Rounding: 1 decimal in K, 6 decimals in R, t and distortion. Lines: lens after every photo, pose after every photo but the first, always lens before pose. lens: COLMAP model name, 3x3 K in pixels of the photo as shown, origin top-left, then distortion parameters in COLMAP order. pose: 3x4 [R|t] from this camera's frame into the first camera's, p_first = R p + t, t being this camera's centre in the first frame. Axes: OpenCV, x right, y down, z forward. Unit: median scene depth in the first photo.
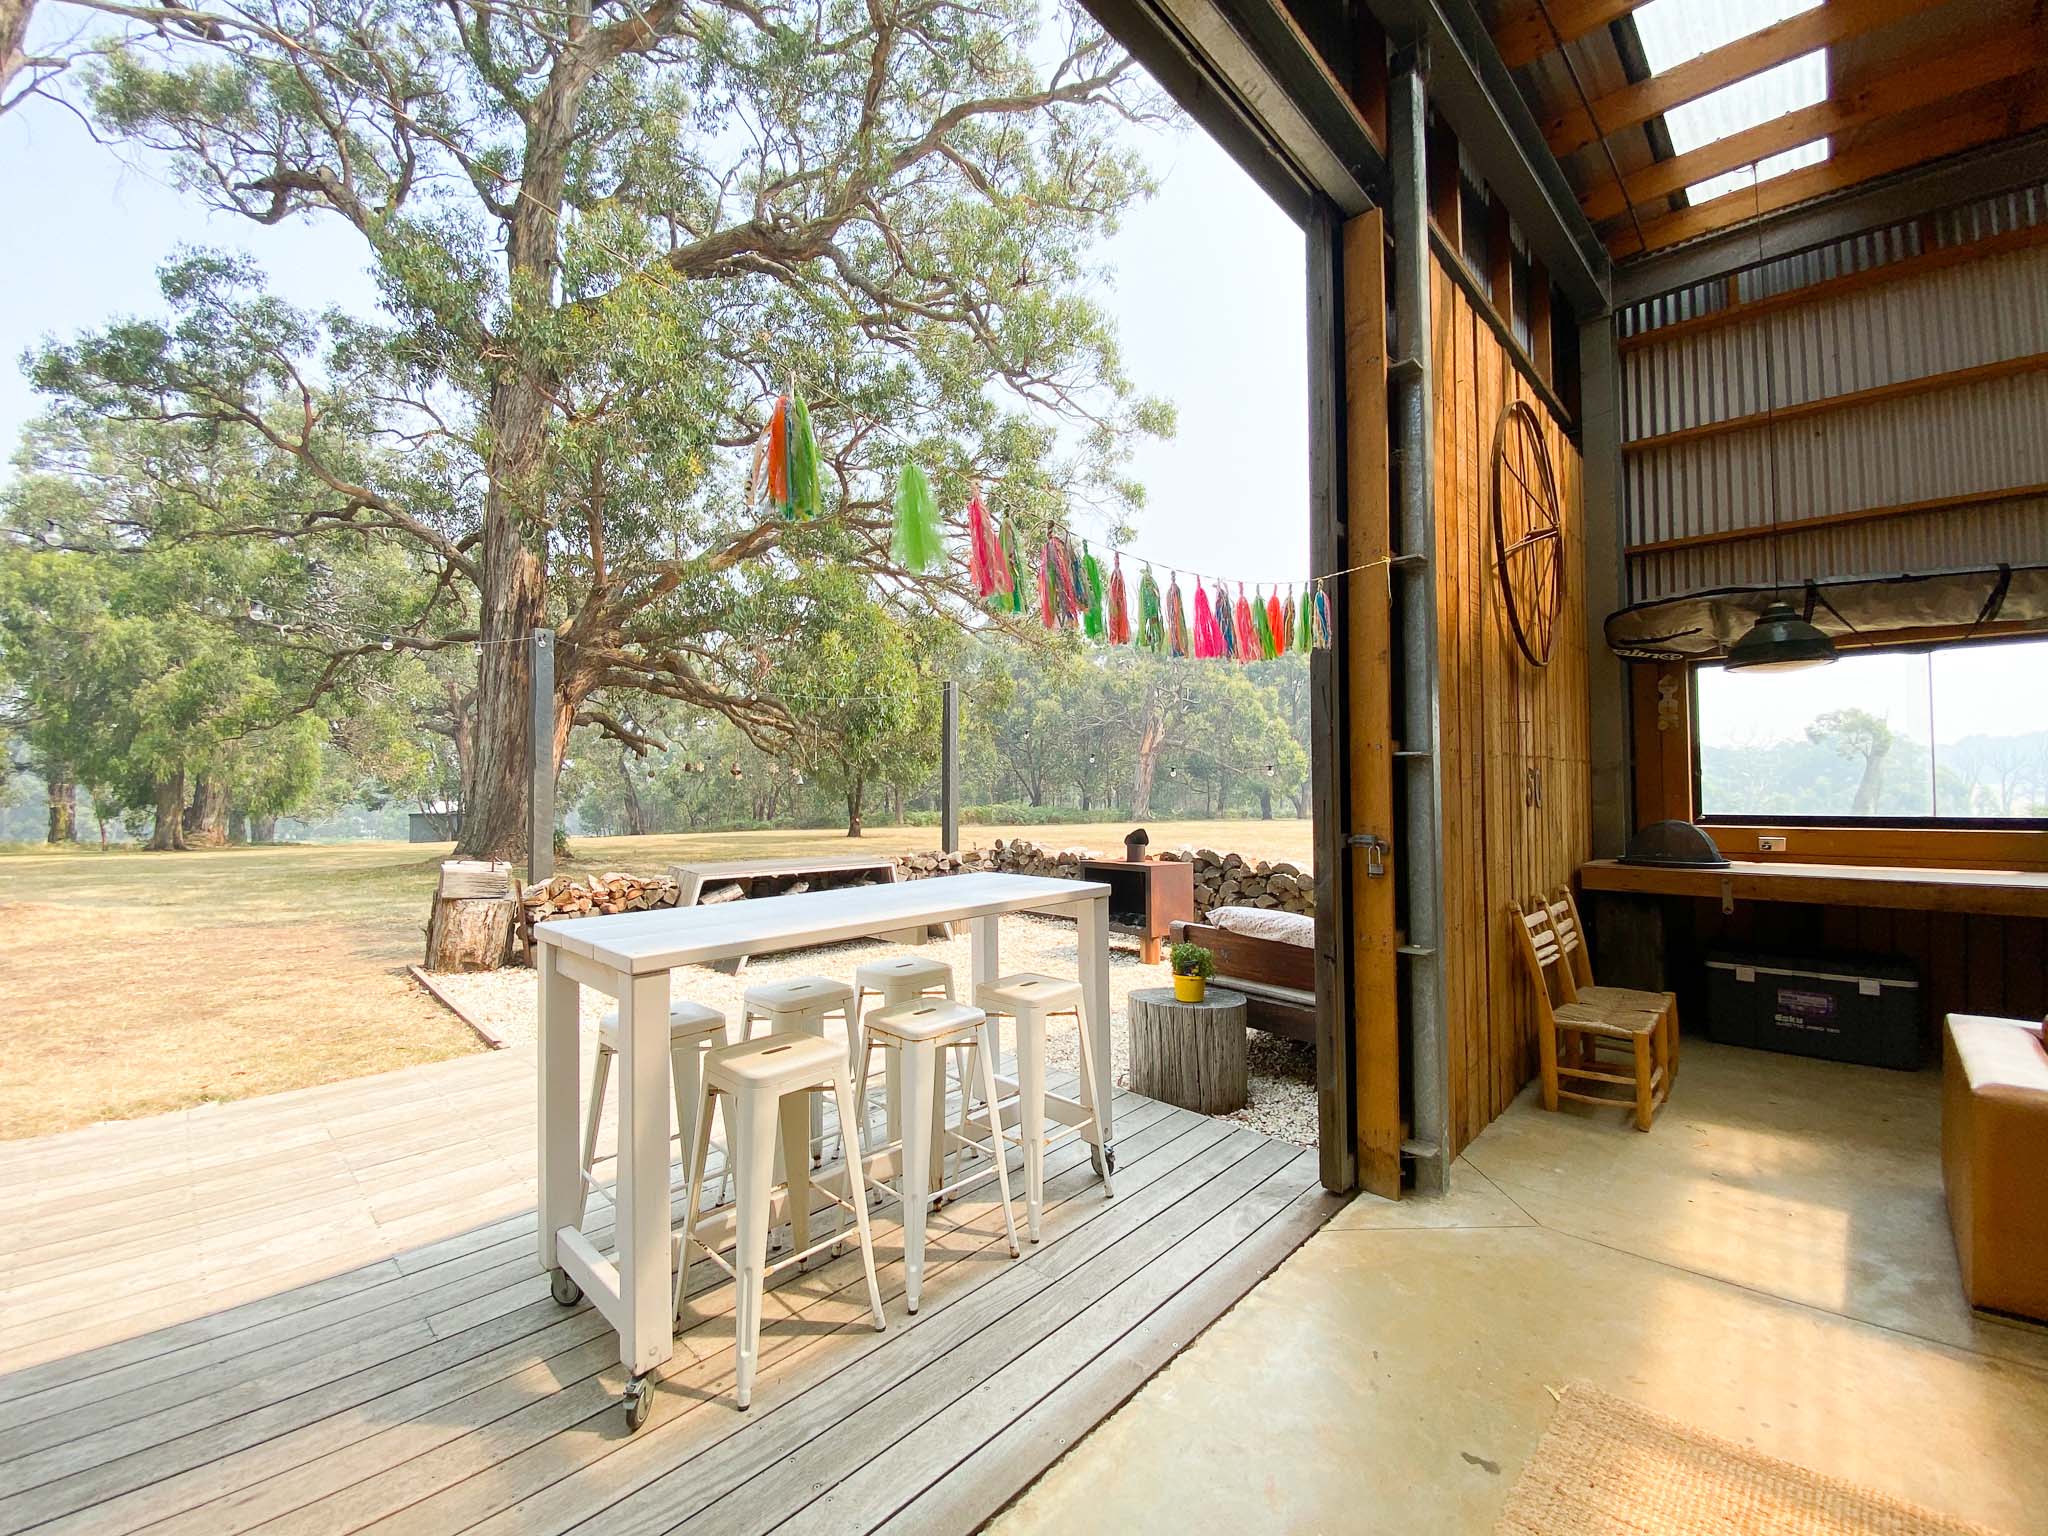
lens RADIAL K [[815.4, 0, 1006.9], [0, 815.4, 778.1], [0, 0, 1]] dist [0.032192, -0.031856]
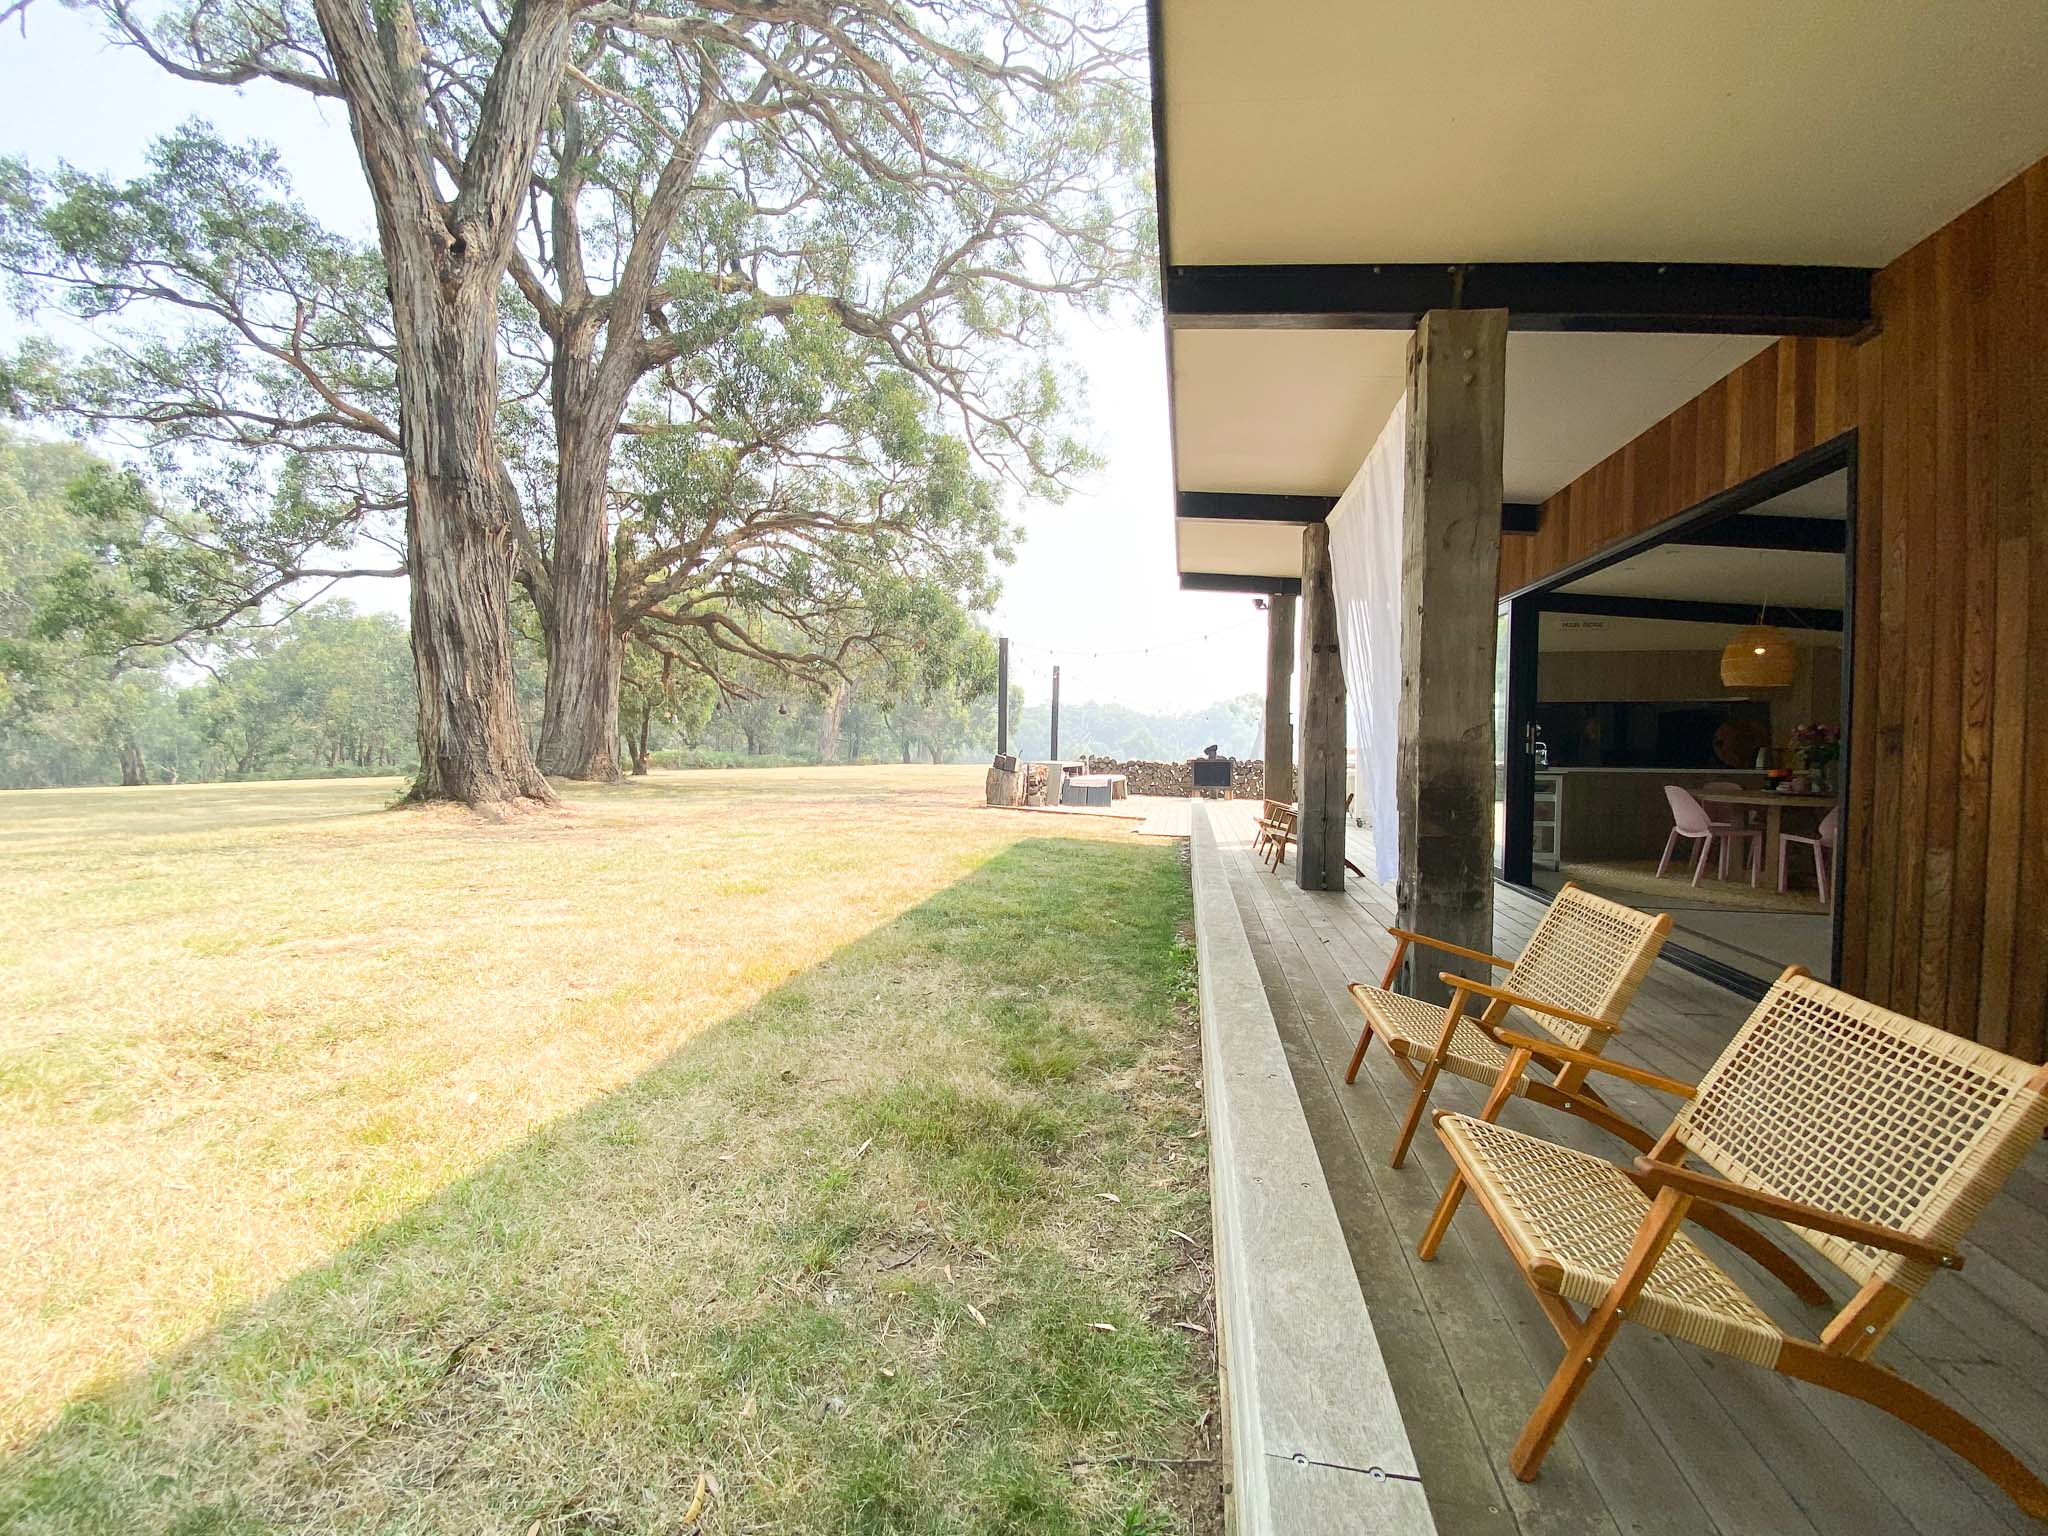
lens RADIAL K [[820.4, 0, 1024.0], [0, 820.4, 768.0], [0, 0, 1]] dist [0.013562, -0.018203]
pose [[0.836933, -0.005694, 0.547276, -0.723556], [-0.019773, 0.998979, 0.040632, 0.020277], [-0.546949, -0.044827, 0.835965, -0.292134]]
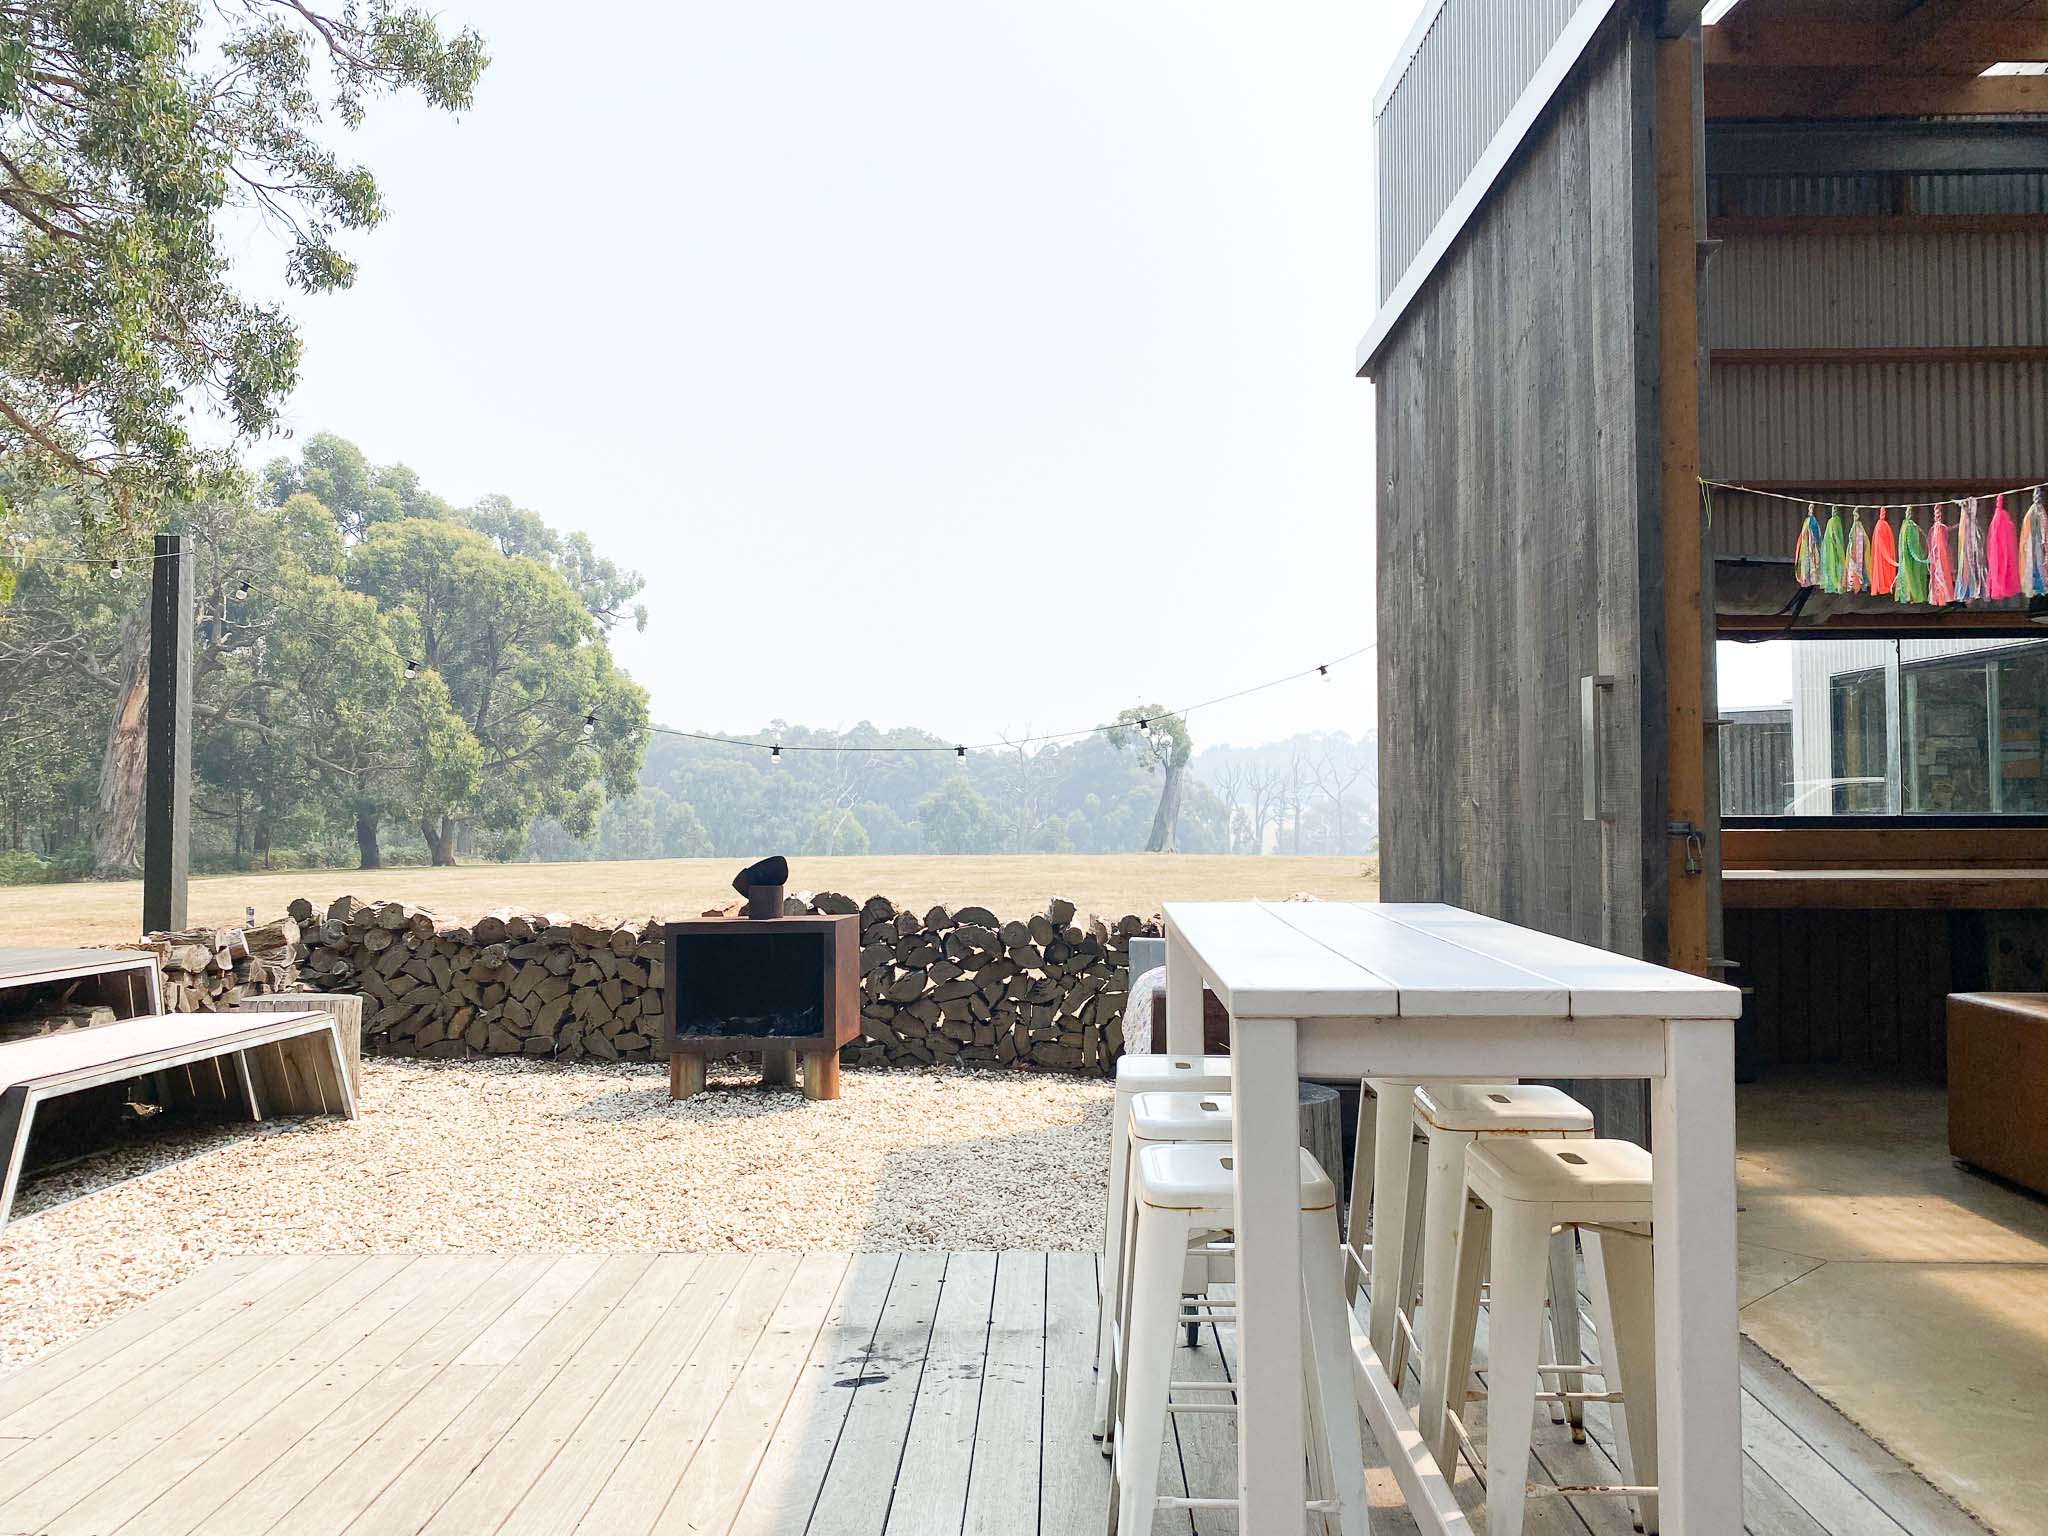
lens RADIAL K [[1566.0, 0, 1014.2], [0, 1566.0, 748.1], [0, 0, 1]] dist [0.015644, -0.037111]
pose [[0.726600, 0.027163, 0.686524, -0.212751], [-0.007899, 0.999482, -0.031187, 0.010199], [-0.687015, 0.017238, 0.726438, 0.064246]]
